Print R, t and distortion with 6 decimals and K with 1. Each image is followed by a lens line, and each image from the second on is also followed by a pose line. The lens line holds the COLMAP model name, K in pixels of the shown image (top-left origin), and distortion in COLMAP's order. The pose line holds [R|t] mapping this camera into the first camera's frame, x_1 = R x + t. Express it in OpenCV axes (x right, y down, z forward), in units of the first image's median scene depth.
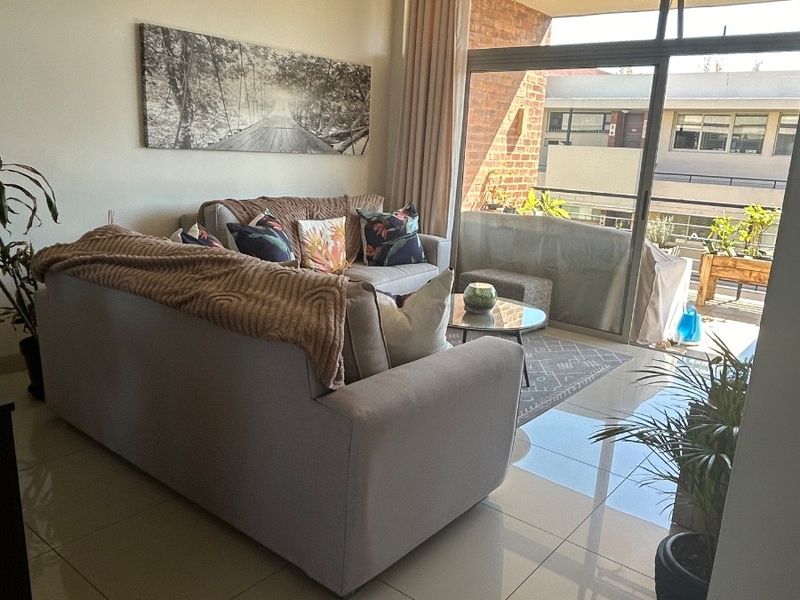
lens RADIAL K [[631.9, 0, 414.5], [0, 631.9, 298.4], [0, 0, 1]] dist [0.009207, -0.004169]
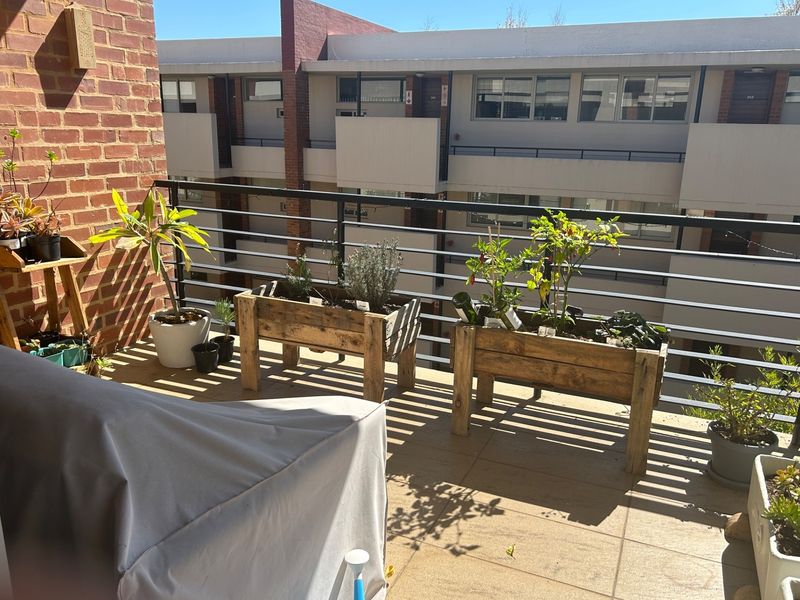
lens RADIAL K [[622.9, 0, 402.0], [0, 622.9, 309.7], [0, 0, 1]] dist [0.009128, -0.002500]
pose [[0.970708, -0.092726, 0.221648, 0.444754], [0.080981, 0.994815, 0.061524, -0.152088], [-0.226204, -0.041773, 0.973184, 0.800689]]
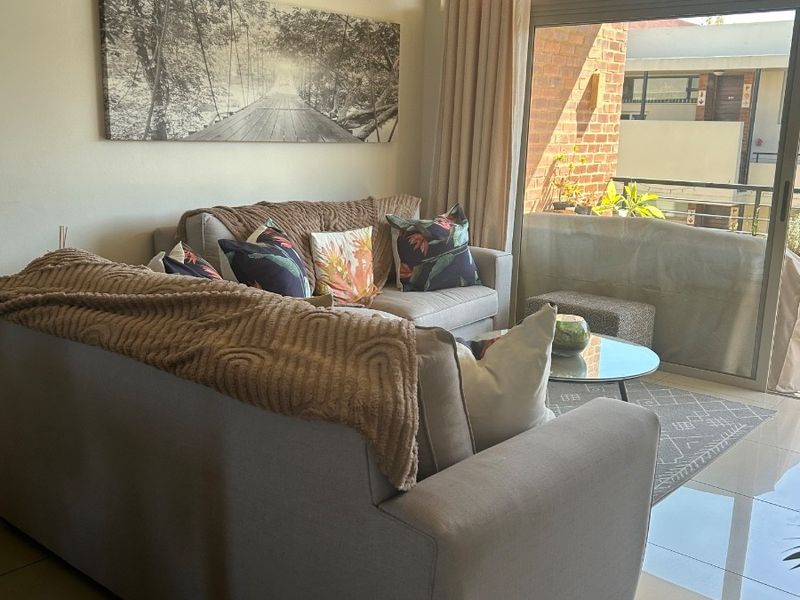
lens RADIAL K [[816.5, 0, 412.1], [0, 816.5, 300.6], [0, 0, 1]] dist [0.087150, -0.170612]
pose [[0.999306, -0.019697, -0.031618, -0.035352], [0.018815, 0.999433, -0.027935, -0.014337], [0.032150, 0.027321, 0.999110, 0.044715]]
